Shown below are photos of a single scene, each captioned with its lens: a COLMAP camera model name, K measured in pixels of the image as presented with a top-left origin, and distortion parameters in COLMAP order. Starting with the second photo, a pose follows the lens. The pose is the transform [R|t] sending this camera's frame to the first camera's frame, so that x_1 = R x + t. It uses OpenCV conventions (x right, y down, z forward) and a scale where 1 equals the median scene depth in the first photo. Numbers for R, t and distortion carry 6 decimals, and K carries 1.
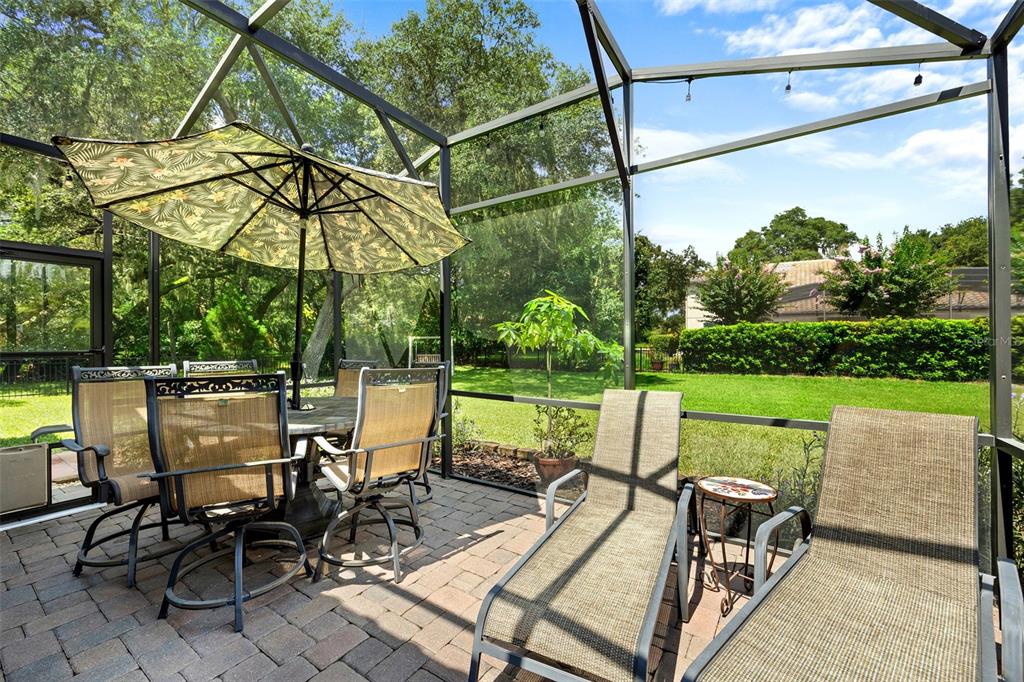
lens RADIAL K [[402.9, 0, 512.0], [0, 402.9, 341.0], [0, 0, 1]] dist [-0.000897, -0.000101]
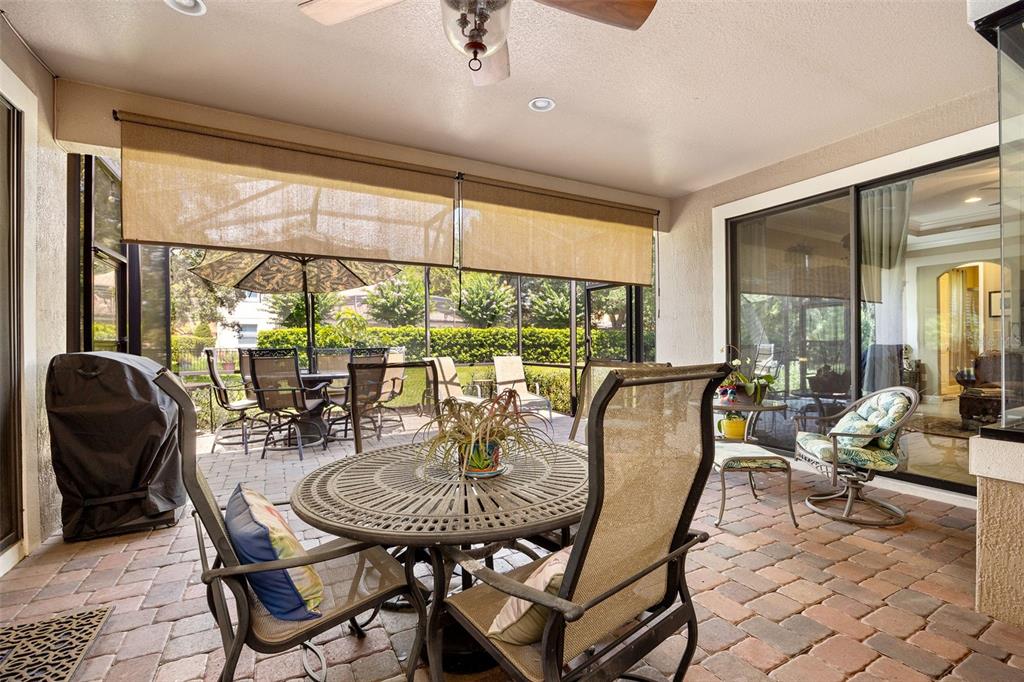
lens RADIAL K [[465.7, 0, 512.0], [0, 465.7, 341.0], [0, 0, 1]] dist [0.000618, 0.000029]
pose [[0.473892, 0.002315, 0.880580, -0.419118], [0.003222, 0.999985, -0.004363, 0.006797], [-0.880577, 0.004904, 0.473877, -0.183977]]
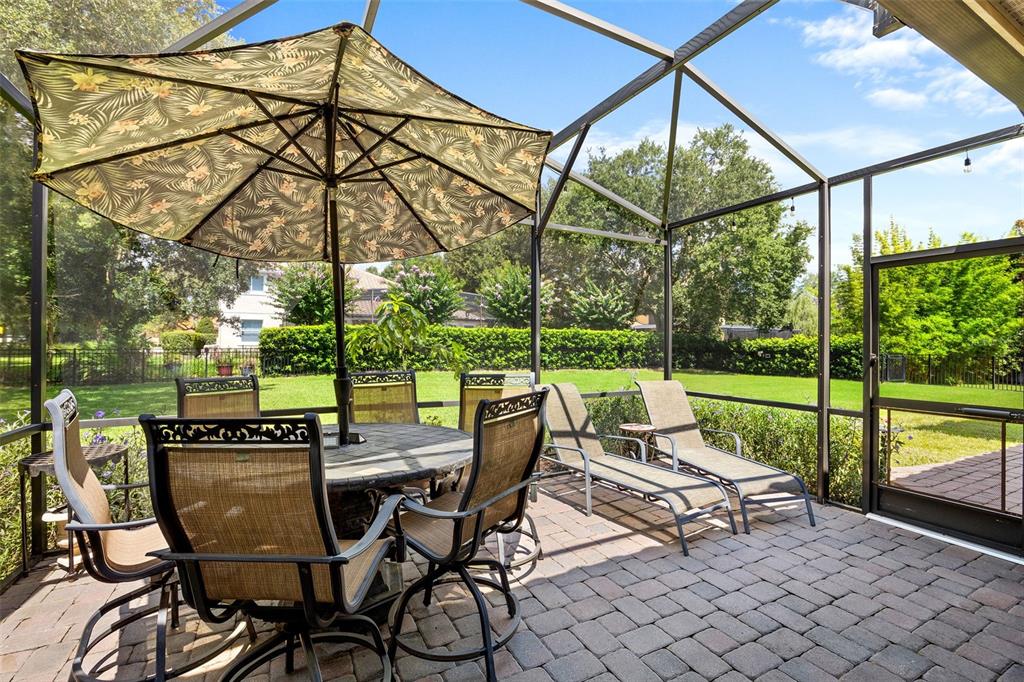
lens RADIAL K [[454.4, 0, 512.0], [0, 454.4, 341.0], [0, 0, 1]] dist [-0.000722, -0.000113]
pose [[0.478406, 0.006293, 0.878116, -0.236556], [-0.011289, 0.999936, -0.001015, -0.006505], [-0.878066, -0.009427, 0.478446, 0.064349]]
